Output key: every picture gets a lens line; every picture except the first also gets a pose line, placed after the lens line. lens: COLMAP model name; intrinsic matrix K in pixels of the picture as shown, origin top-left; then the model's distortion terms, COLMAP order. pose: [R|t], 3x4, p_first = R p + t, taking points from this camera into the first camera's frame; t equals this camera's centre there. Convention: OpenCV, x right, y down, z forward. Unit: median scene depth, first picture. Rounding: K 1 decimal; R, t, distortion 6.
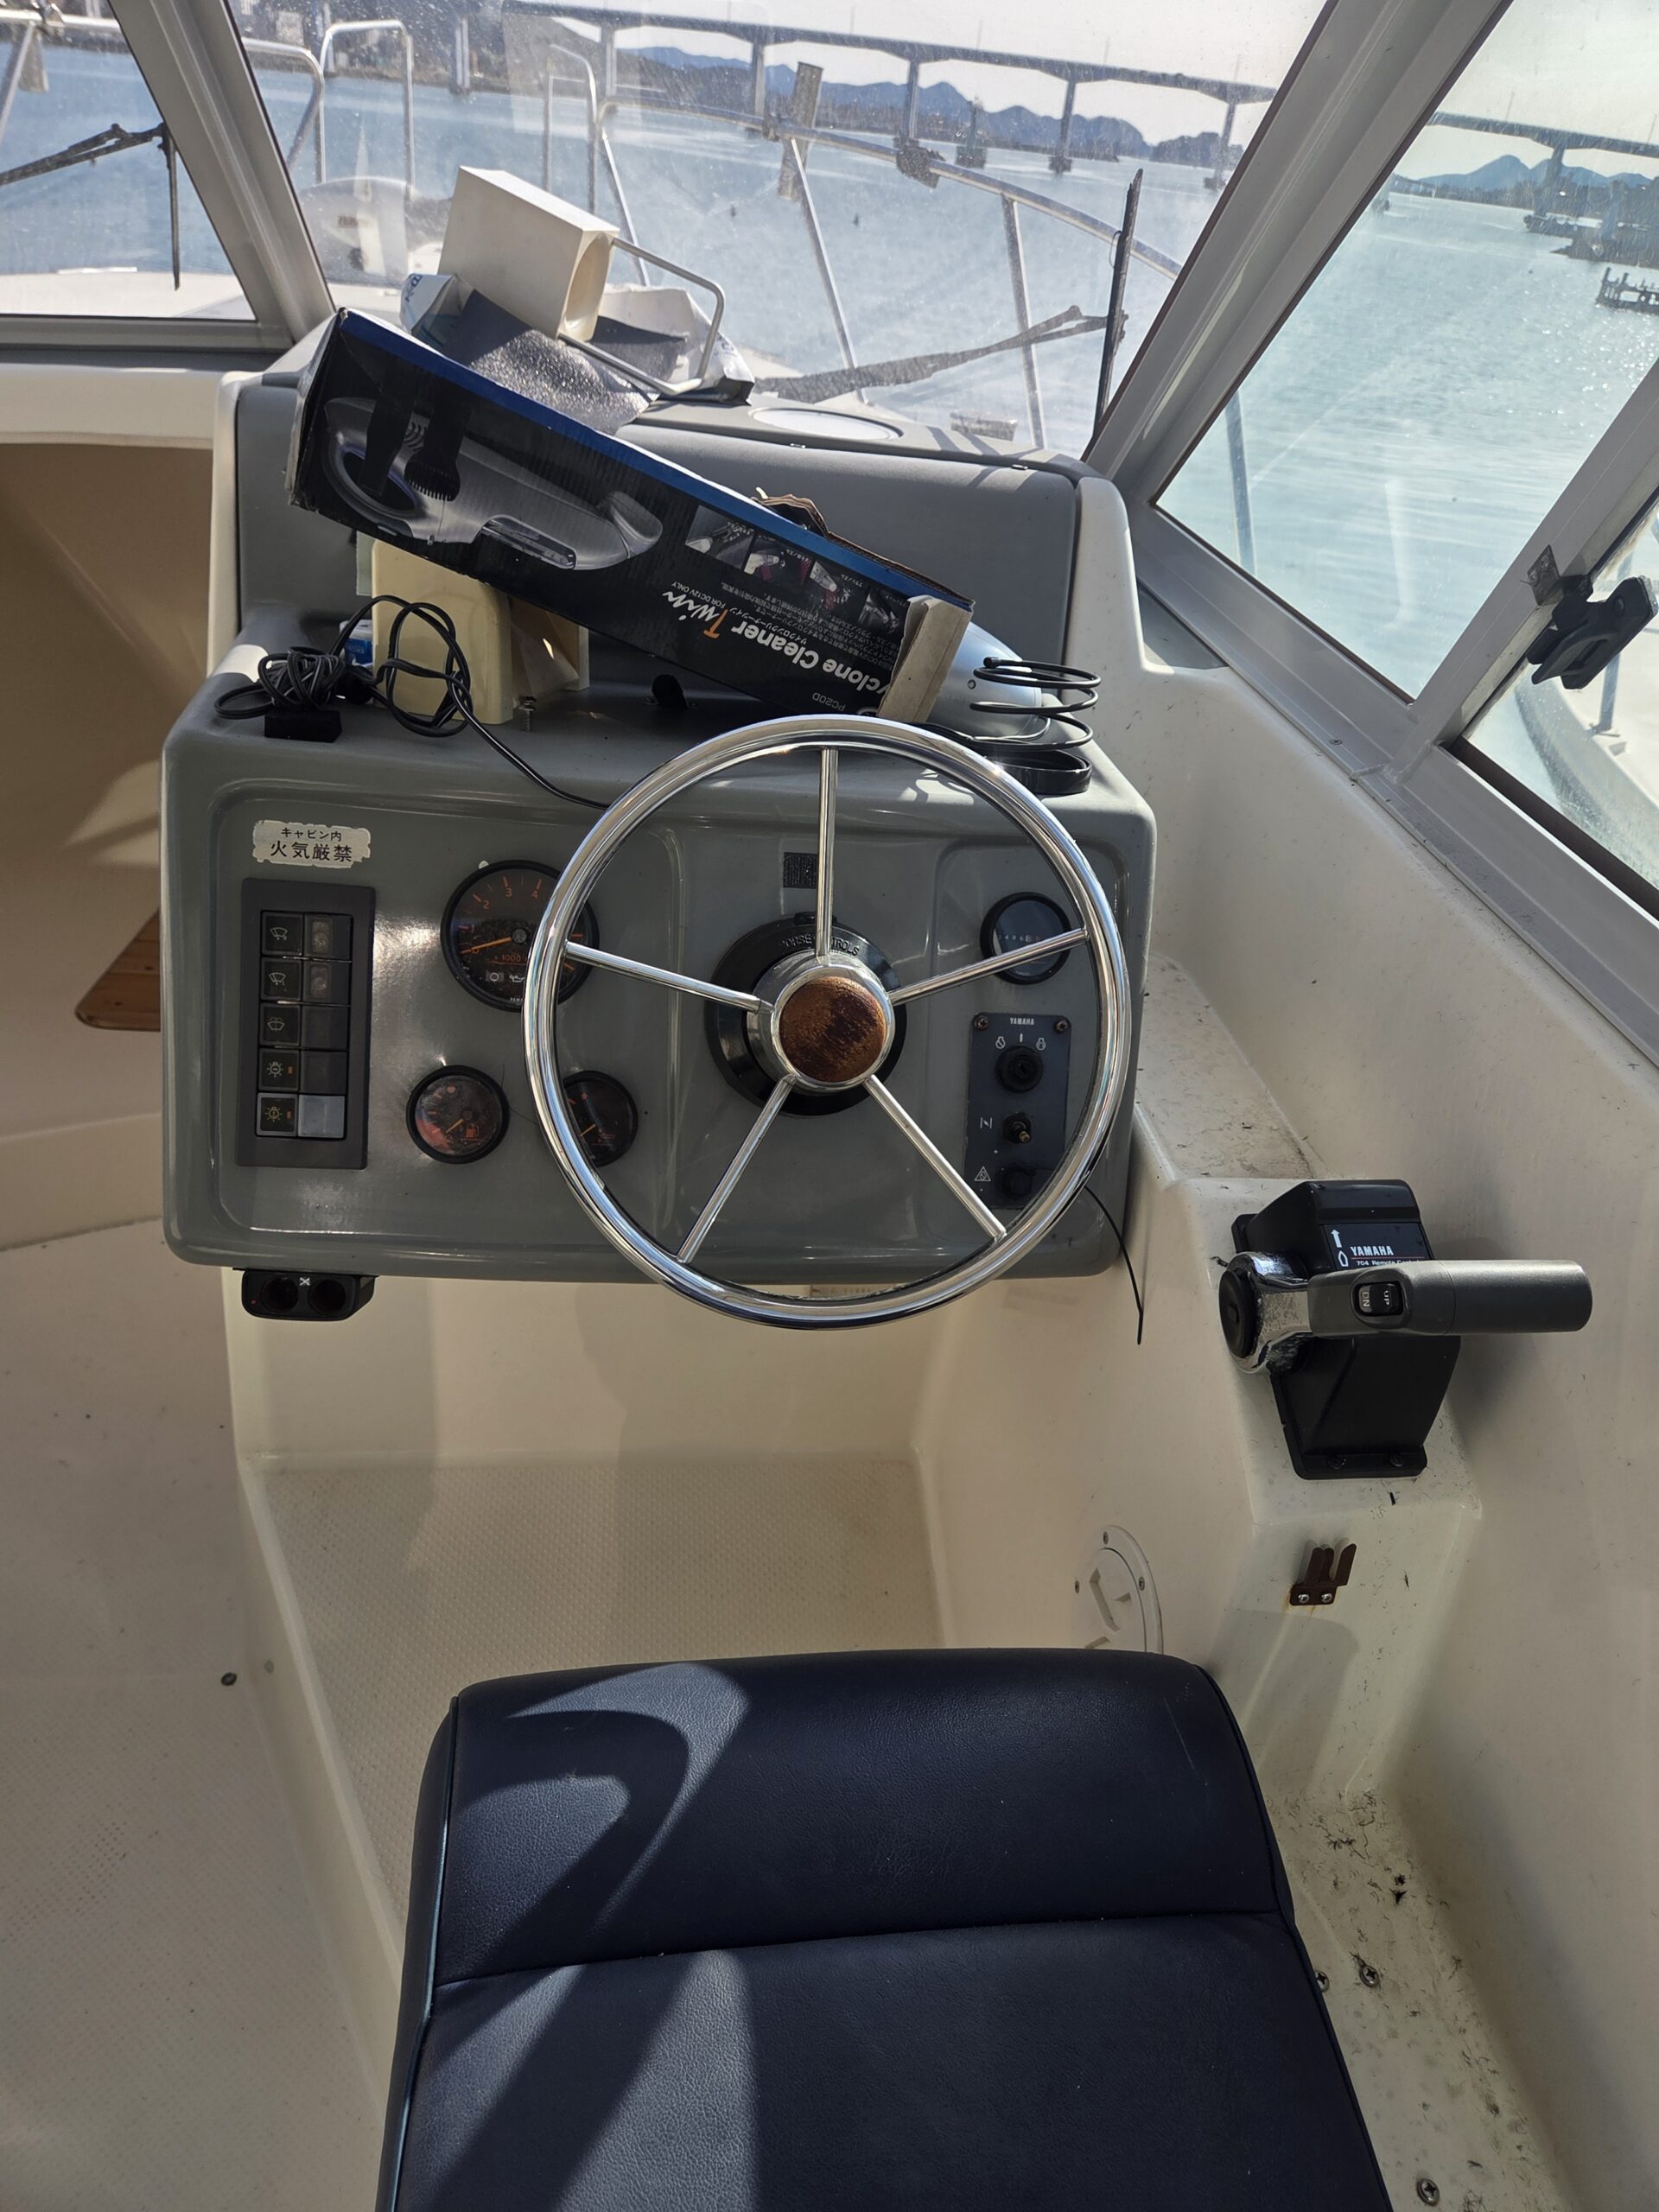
lens RADIAL K [[1391.4, 0, 849.5], [0, 1391.4, 1109.5], [0, 0, 1]] dist [0.080460, -0.073559]
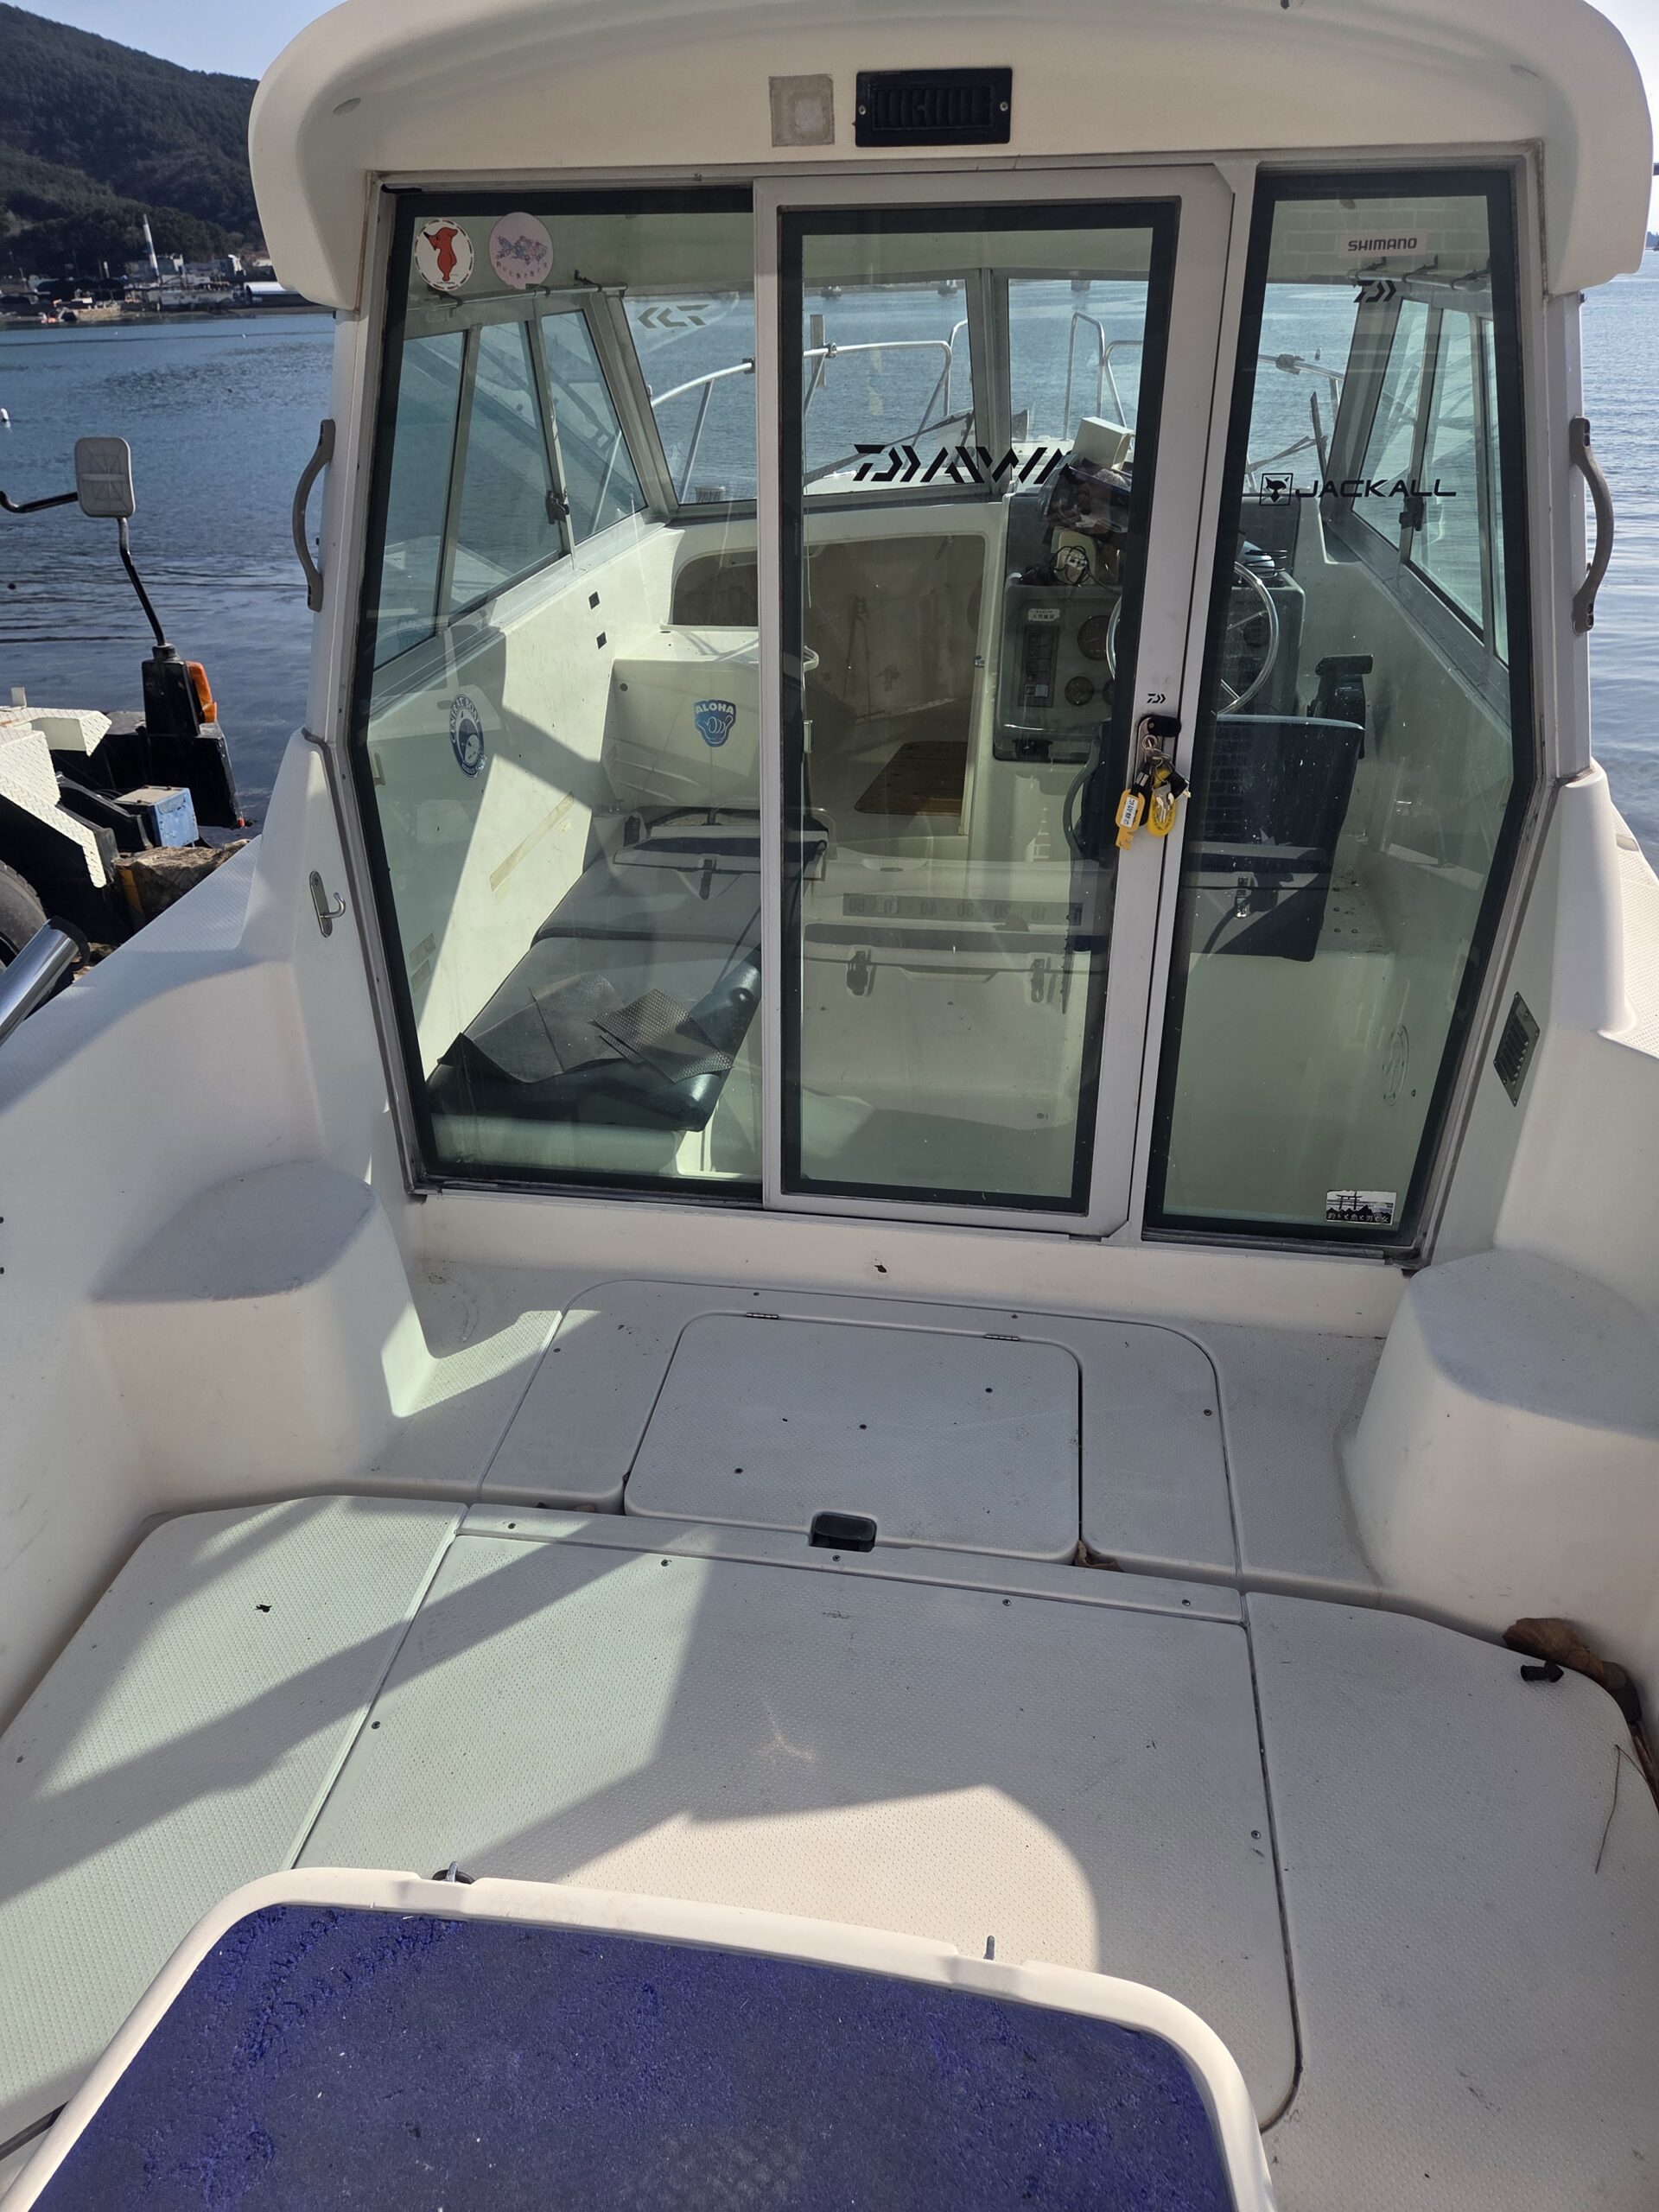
lens RADIAL K [[1429.4, 0, 866.5], [0, 1429.4, 1127.2], [0, 0, 1]] dist [0.082628, -0.065326]
pose [[0.957644, 0.022226, -0.287097, 0.244562], [-0.047077, 0.995687, -0.079949, 1.306888], [0.284081, 0.090078, 0.954559, -2.302180]]
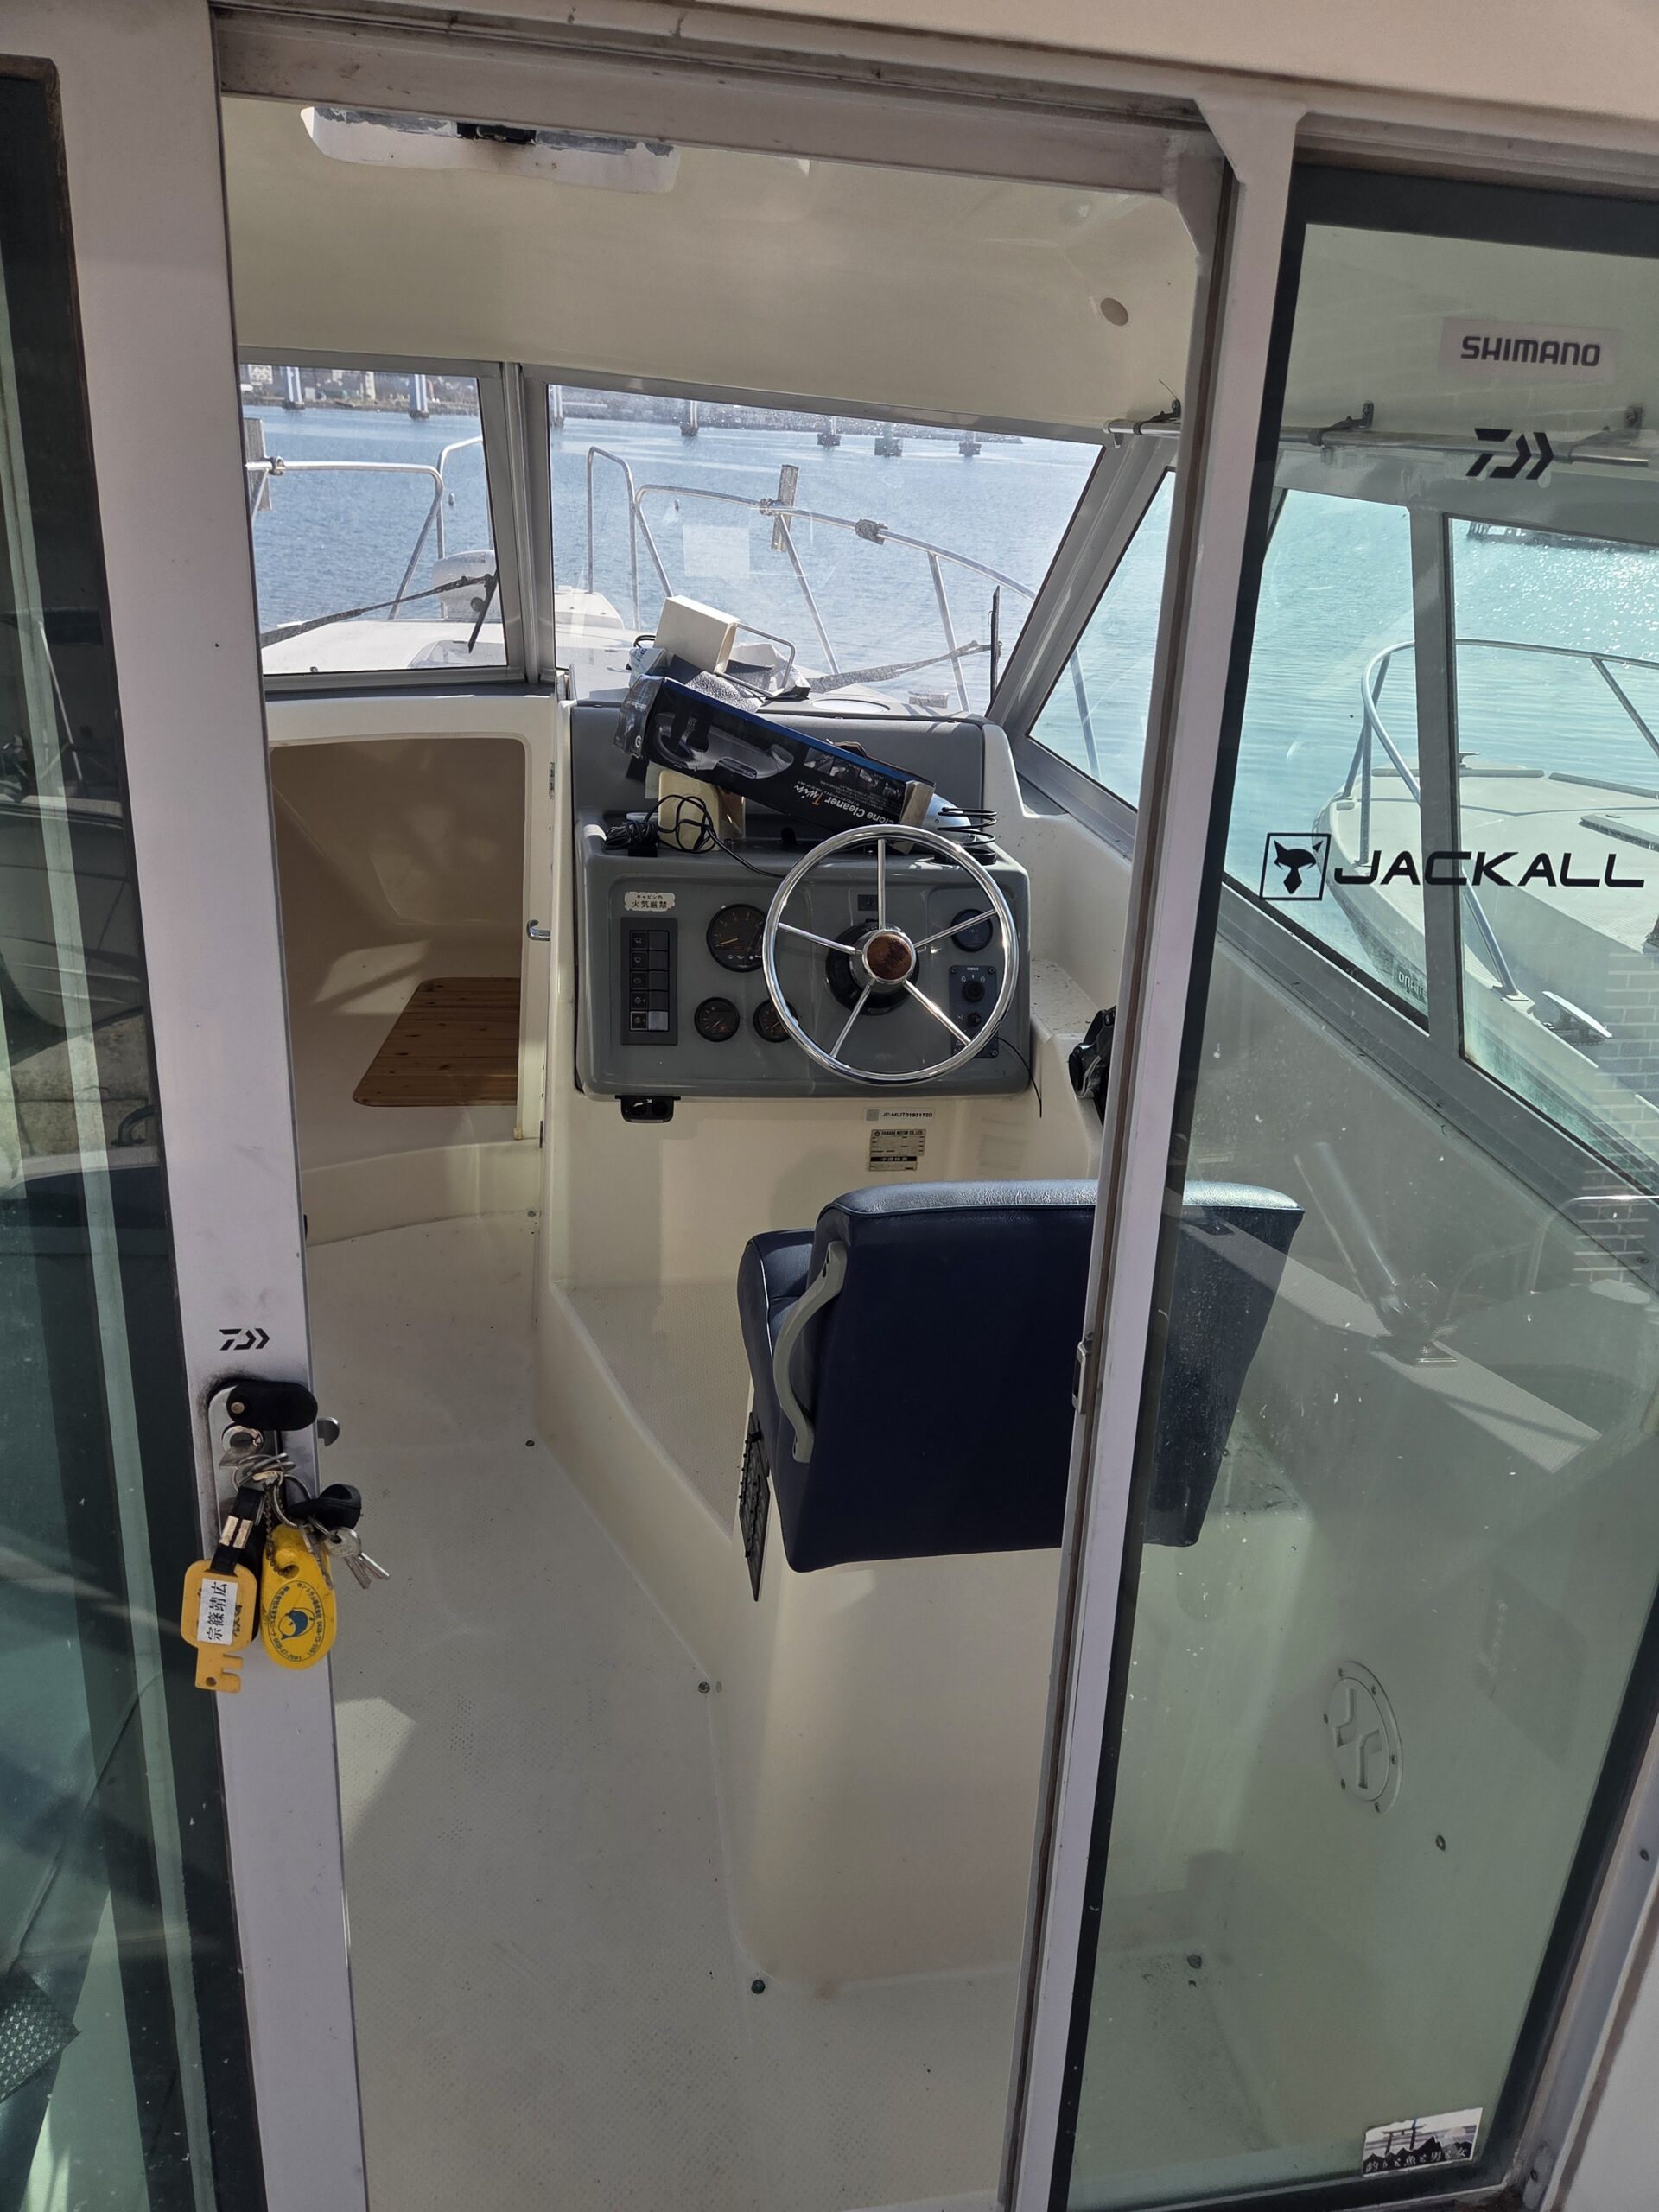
lens RADIAL K [[1404.4, 0, 854.2], [0, 1404.4, 1129.0], [0, 0, 1]] dist [0.073606, -0.081156]
pose [[0.997655, -0.063809, 0.024763, -0.125064], [0.066701, 0.987526, -0.142628, 0.470844], [-0.015353, 0.143945, 0.989467, -1.079115]]
